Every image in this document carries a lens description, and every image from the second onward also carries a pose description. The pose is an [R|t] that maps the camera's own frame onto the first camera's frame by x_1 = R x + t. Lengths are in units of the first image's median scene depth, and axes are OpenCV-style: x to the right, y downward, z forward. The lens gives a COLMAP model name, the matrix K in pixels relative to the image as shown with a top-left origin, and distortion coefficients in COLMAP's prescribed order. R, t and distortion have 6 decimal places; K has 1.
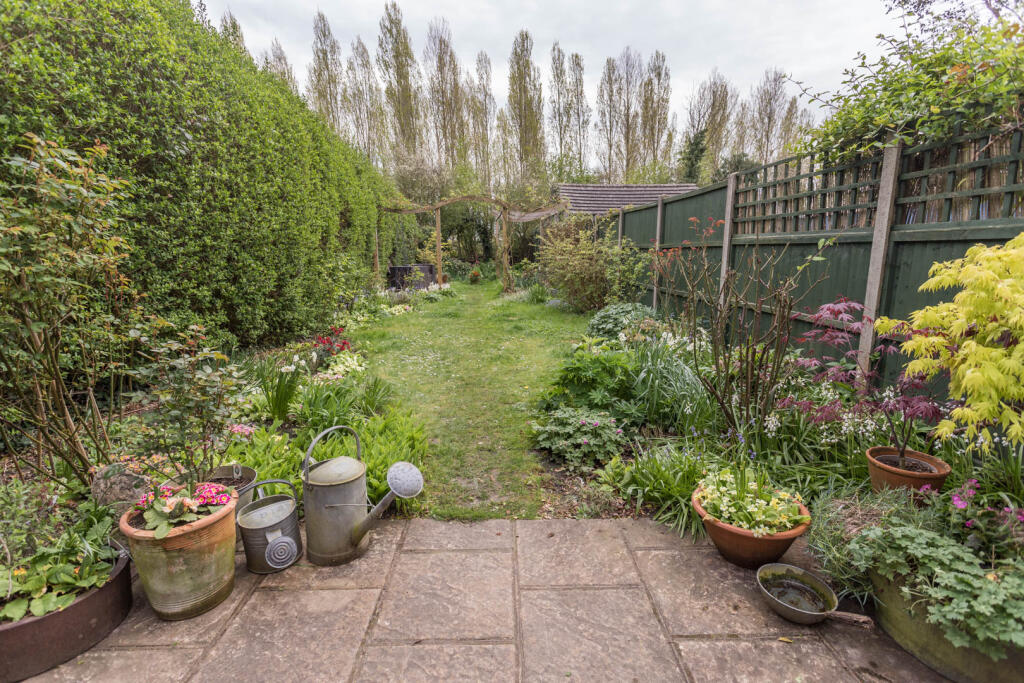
lens RADIAL K [[487.5, 0, 509.0], [0, 487.5, 335.6], [0, 0, 1]] dist [0.000678, 0.001659]
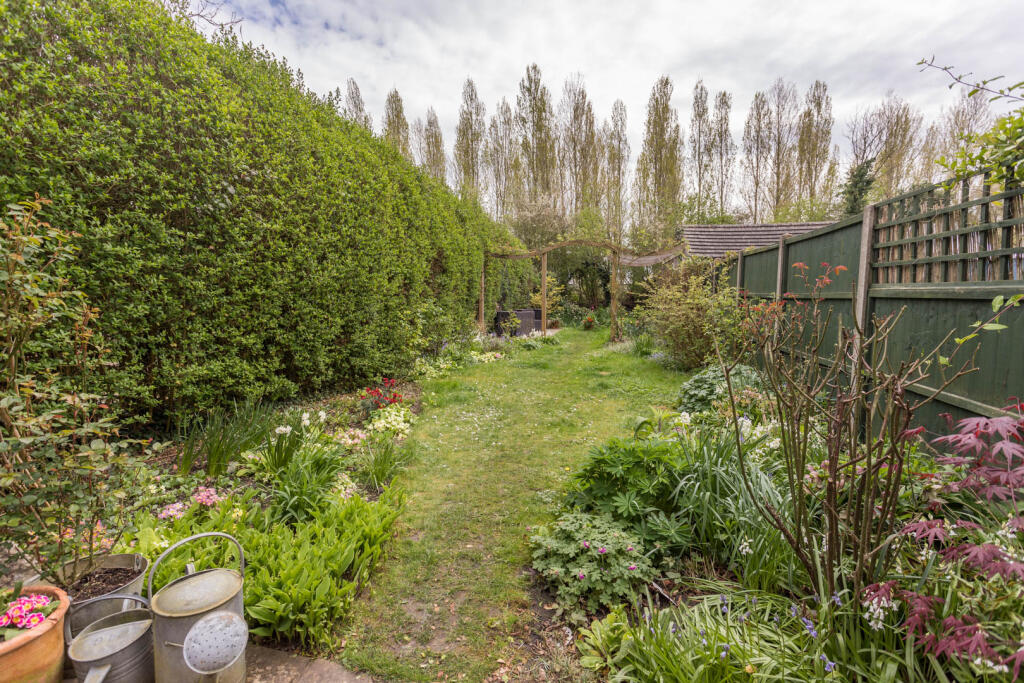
lens RADIAL K [[487.5, 0, 509.0], [0, 487.5, 335.6], [0, 0, 1]] dist [0.000678, 0.001659]
pose [[0.962350, 0.031422, -0.269989, 0.108168], [-0.054604, 0.995395, -0.078782, -0.032372], [0.266270, 0.090559, 0.959635, 0.116378]]
